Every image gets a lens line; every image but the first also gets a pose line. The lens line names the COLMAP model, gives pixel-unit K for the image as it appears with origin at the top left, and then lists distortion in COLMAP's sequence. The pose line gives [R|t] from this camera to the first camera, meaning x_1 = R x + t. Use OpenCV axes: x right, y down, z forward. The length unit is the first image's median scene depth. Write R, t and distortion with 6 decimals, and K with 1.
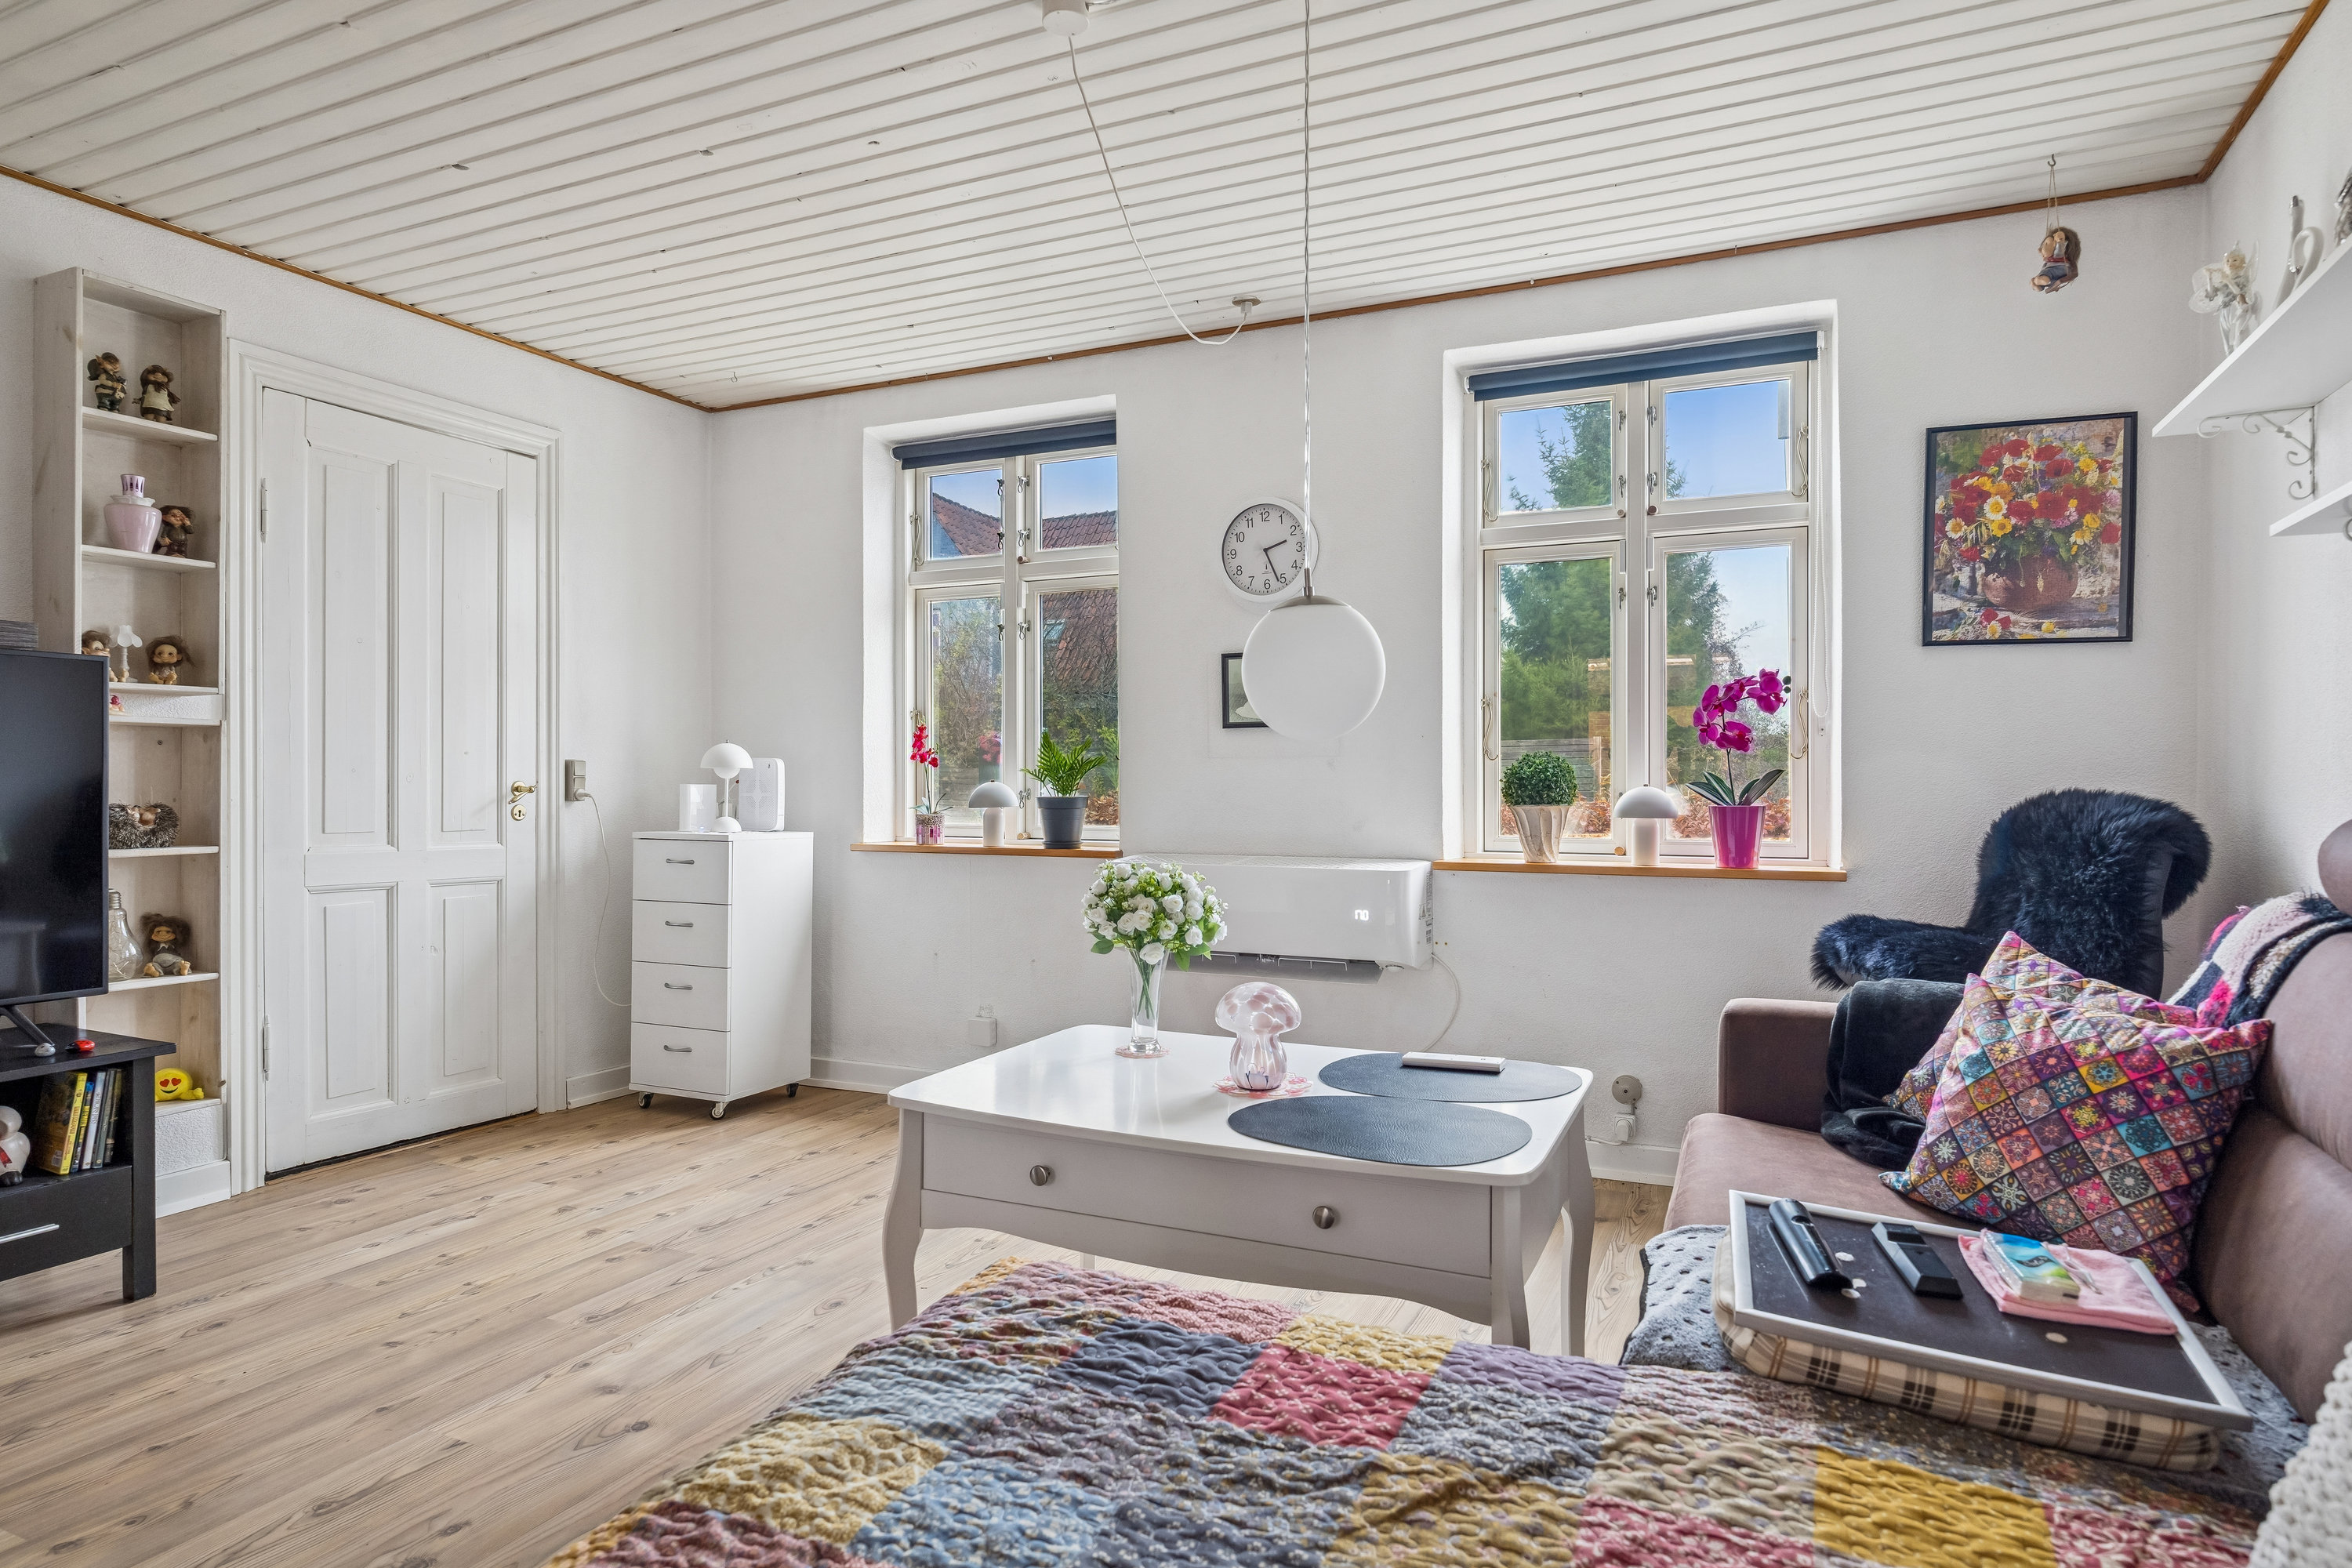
lens RADIAL K [[1312.6, 0, 1178.5], [0, 1312.6, 787.2], [0, 0, 1]] dist [-0.002241, -0.000382]
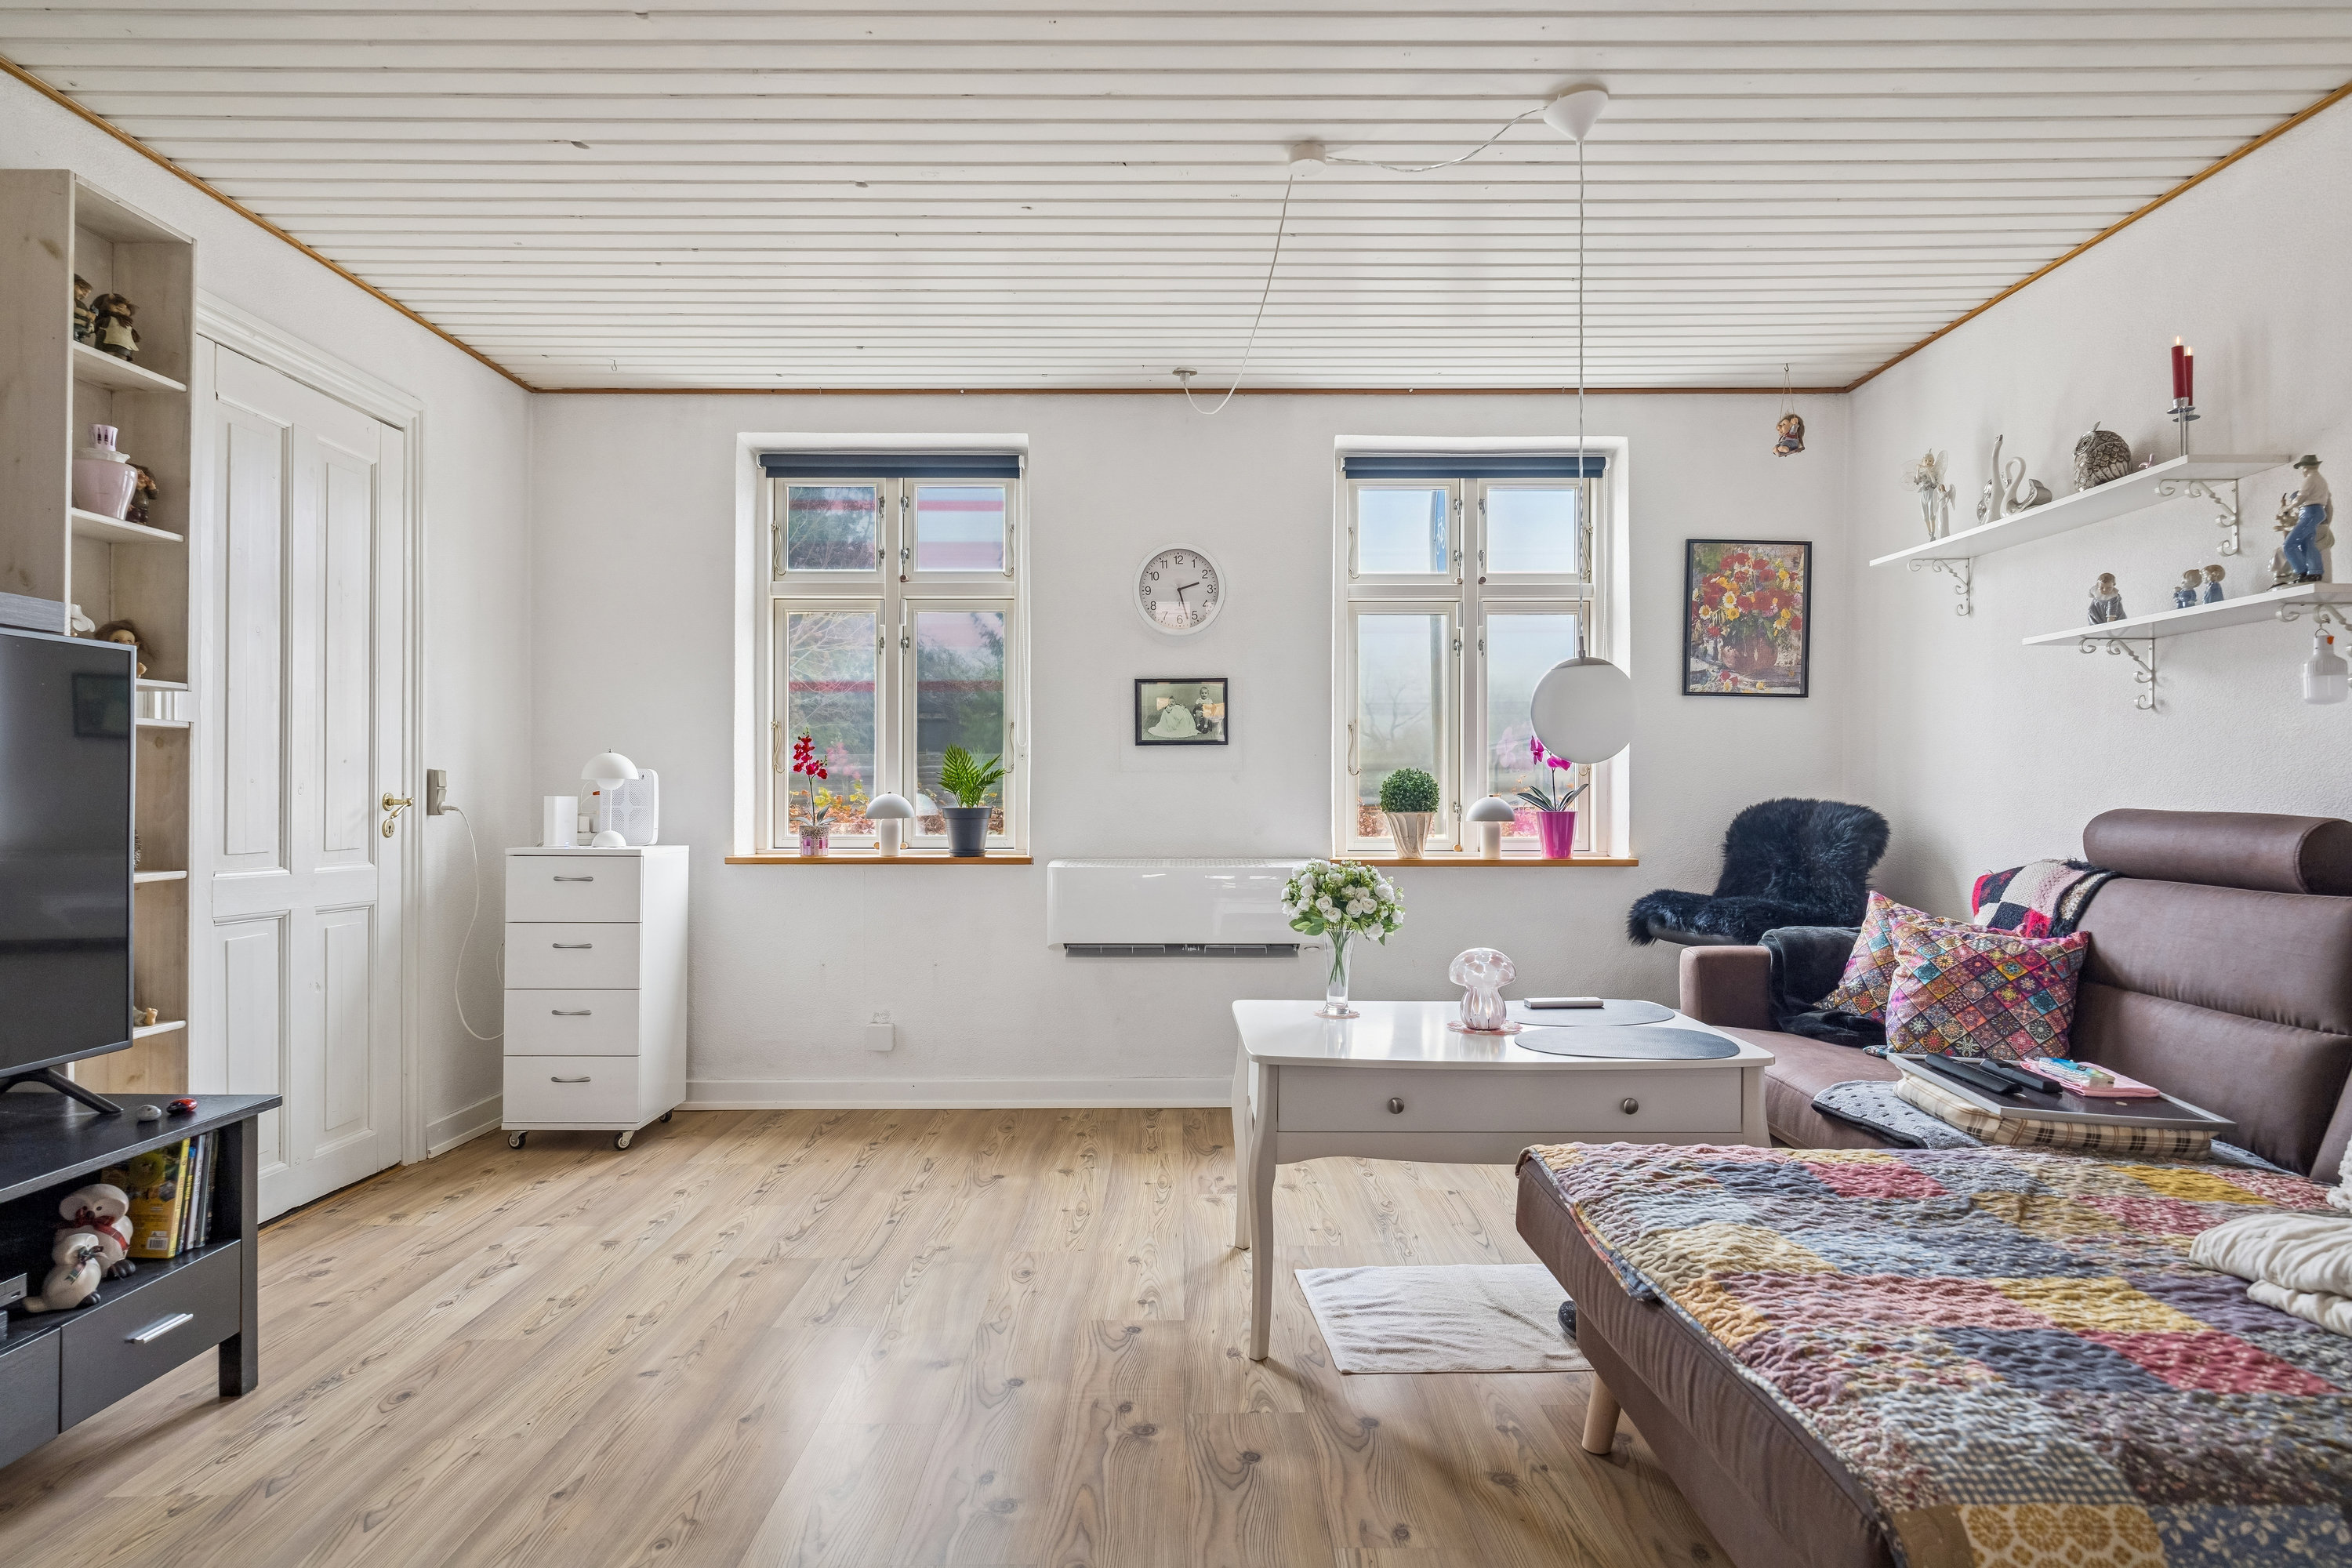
lens RADIAL K [[1308.1, 0, 1174.8], [0, 1308.1, 795.5], [0, 0, 1]] dist [-0.001905, 0.000409]
pose [[0.908289, -0.001603, 0.418341, -0.510156], [0.002257, 0.999997, -0.001070, -0.001069], [-0.418338, 0.001916, 0.908290, -0.033863]]
